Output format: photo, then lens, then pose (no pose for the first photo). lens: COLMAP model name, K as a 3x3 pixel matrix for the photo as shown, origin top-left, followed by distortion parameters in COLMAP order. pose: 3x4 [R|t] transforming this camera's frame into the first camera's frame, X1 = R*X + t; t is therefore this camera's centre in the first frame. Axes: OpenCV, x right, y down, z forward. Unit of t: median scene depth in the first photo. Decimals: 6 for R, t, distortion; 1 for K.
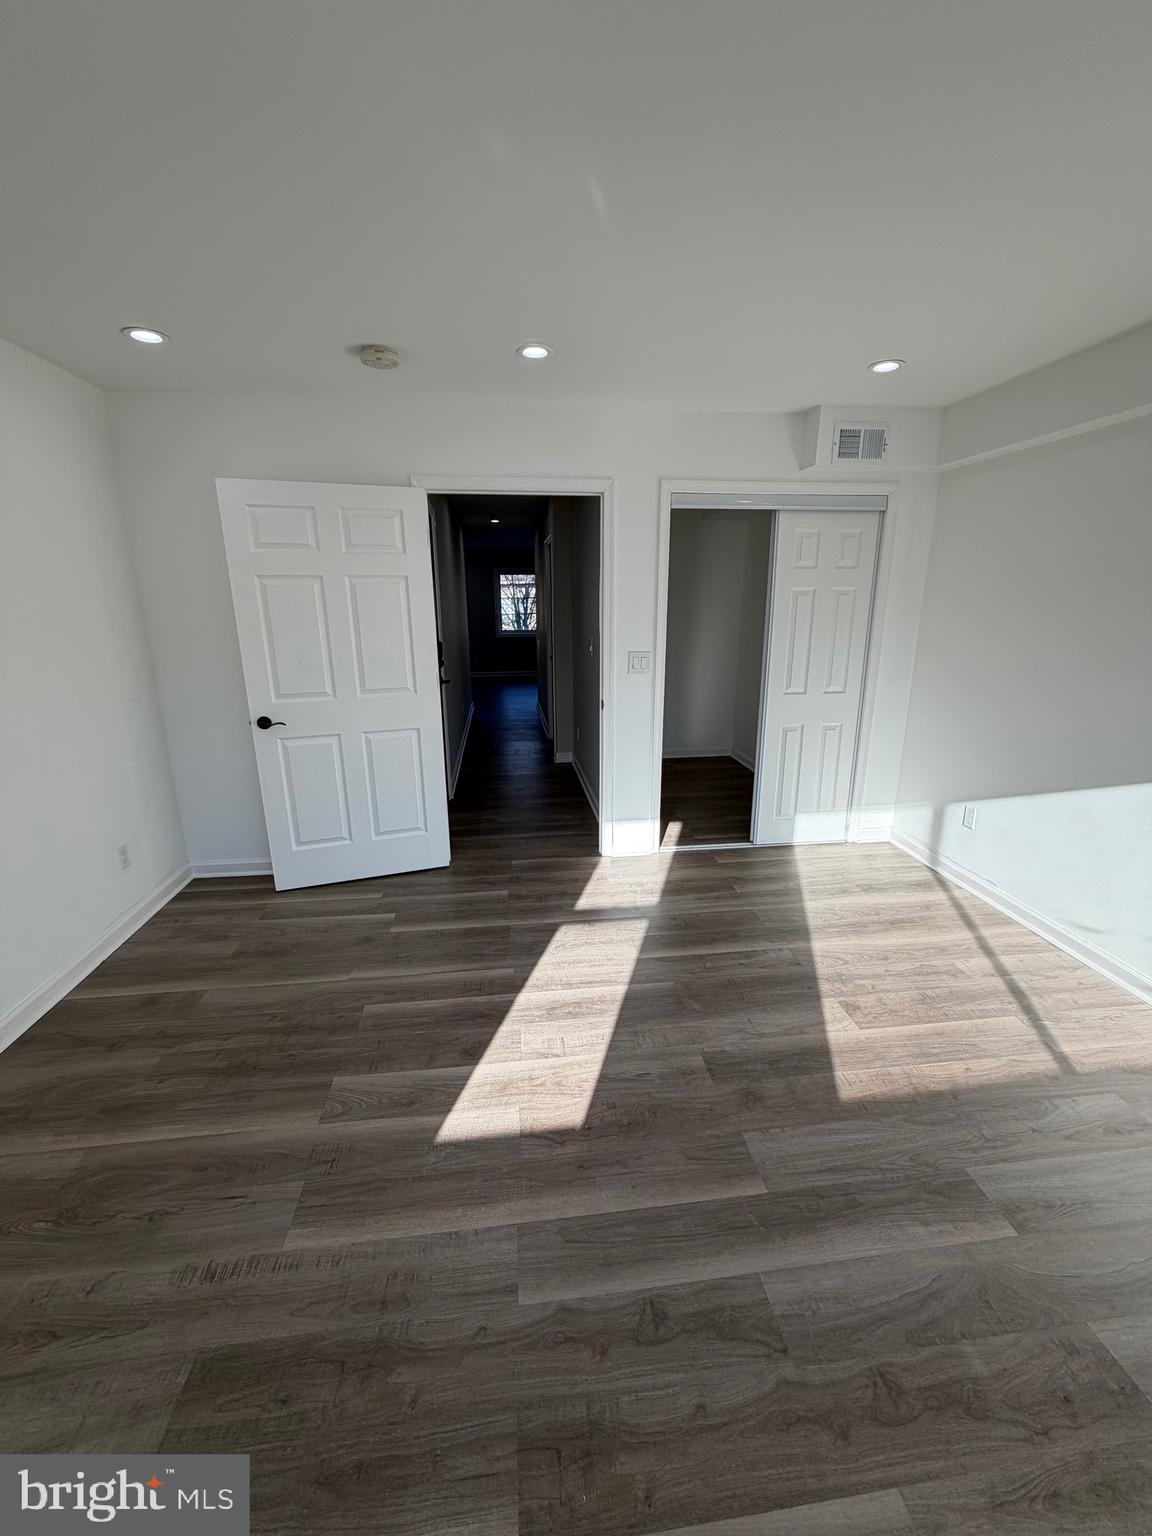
lens RADIAL K [[604.2, 0, 576.9], [0, 604.2, 766.9], [0, 0, 1]] dist [-0.001452, -0.000130]
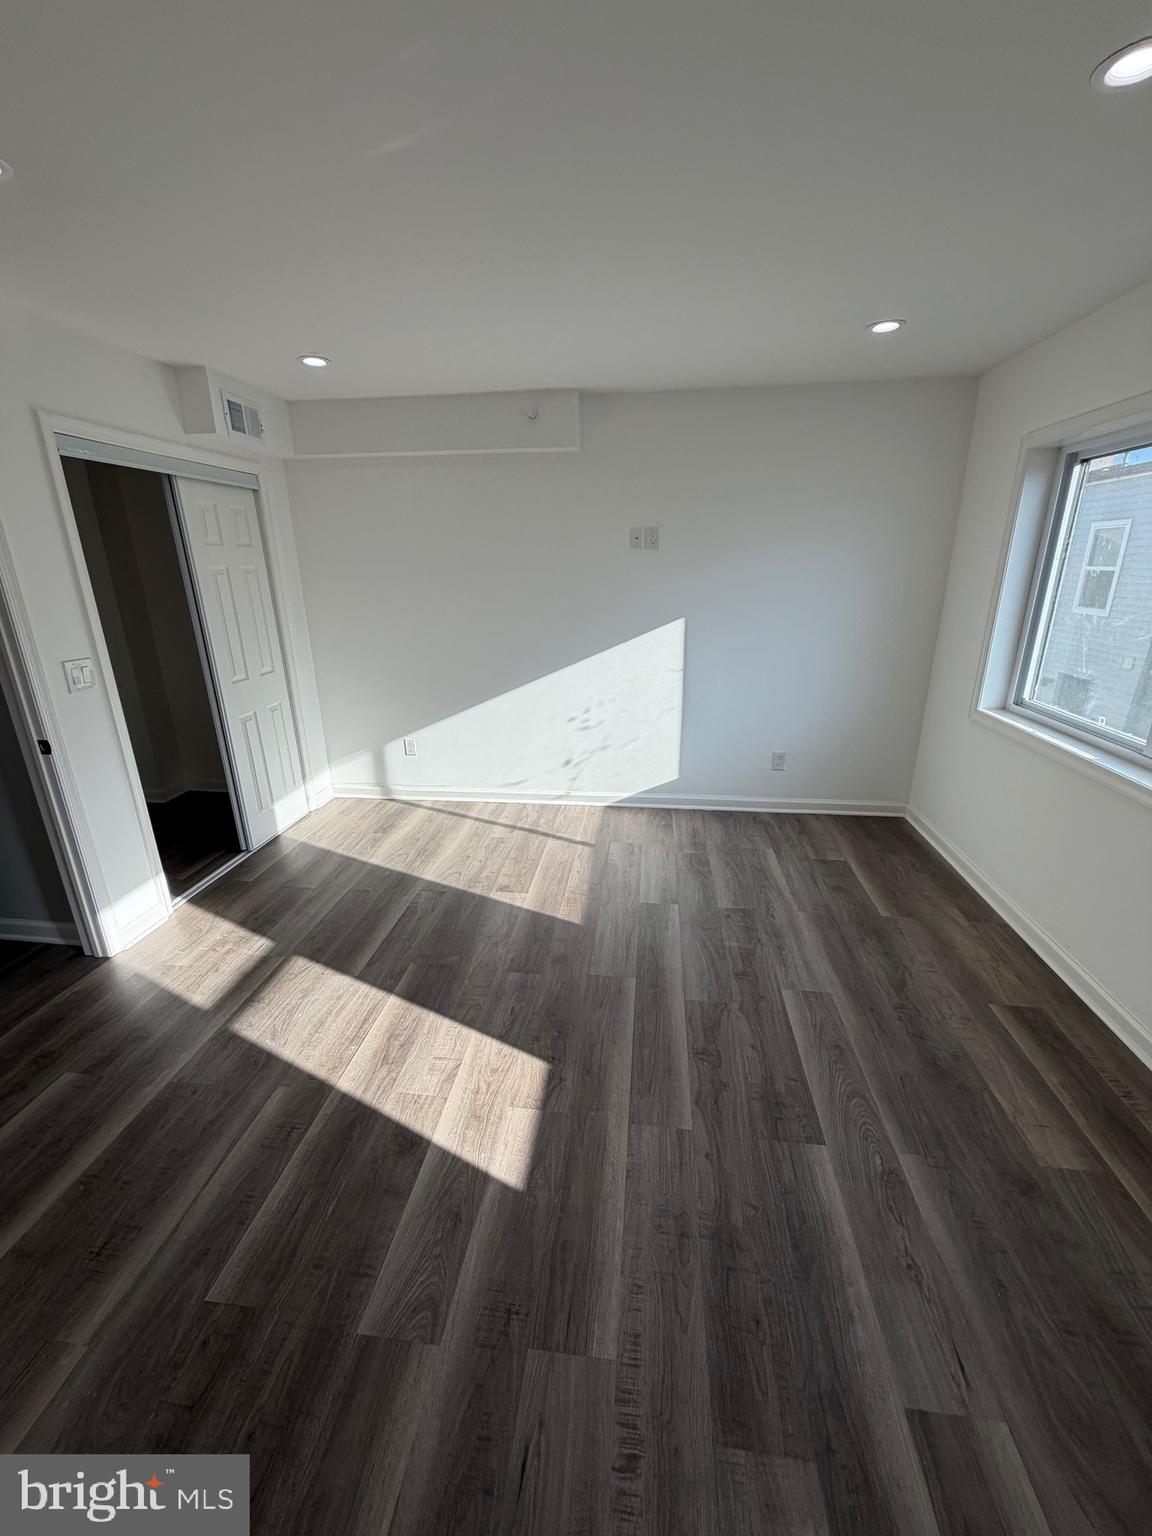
lens RADIAL K [[609.9, 0, 575.6], [0, 609.9, 765.5], [0, 0, 1]] dist [-0.001067, 0.000295]
pose [[0.242655, -0.305207, 0.920851, -0.654063], [0.273161, 0.932311, 0.237024, -0.126250], [-0.930861, 0.194025, 0.309600, 0.392591]]
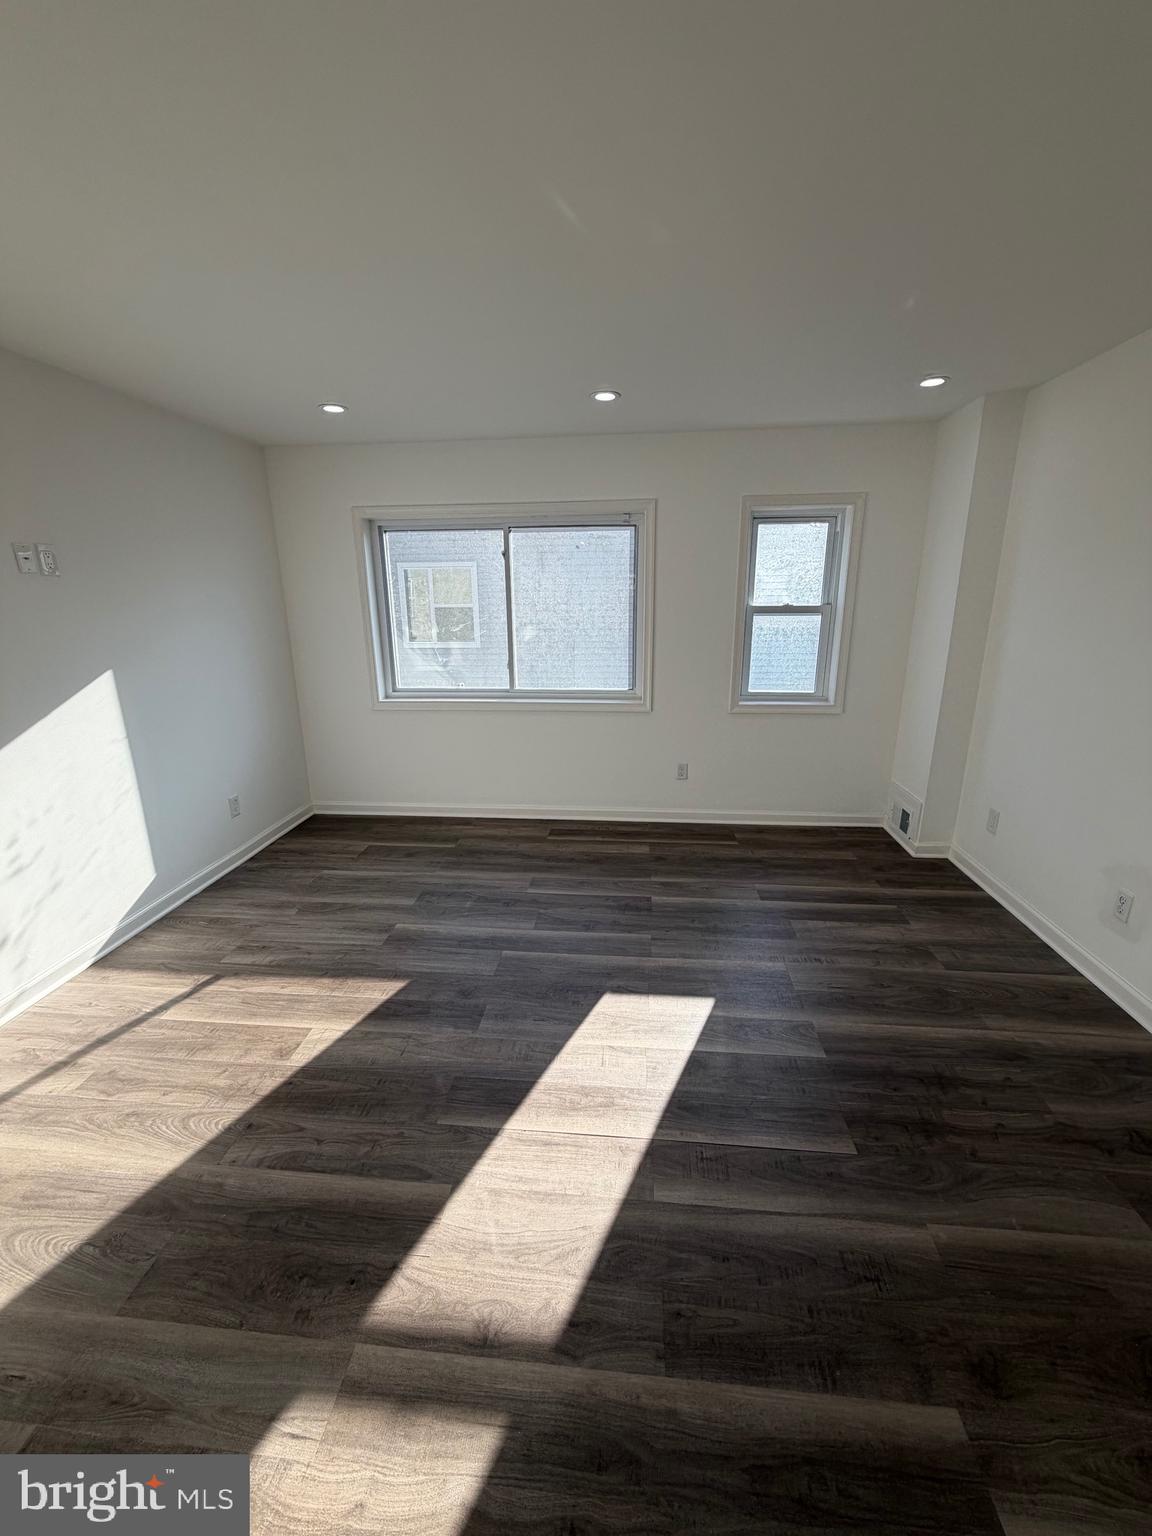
lens RADIAL K [[611.0, 0, 577.6], [0, 611.0, 760.3], [0, 0, 1]] dist [-0.000491, 0.000136]
pose [[-0.976572, -0.041711, 0.211110, -0.156794], [0.073752, 0.856742, 0.510445, -0.425375], [-0.202158, 0.514056, -0.833594, 1.460505]]
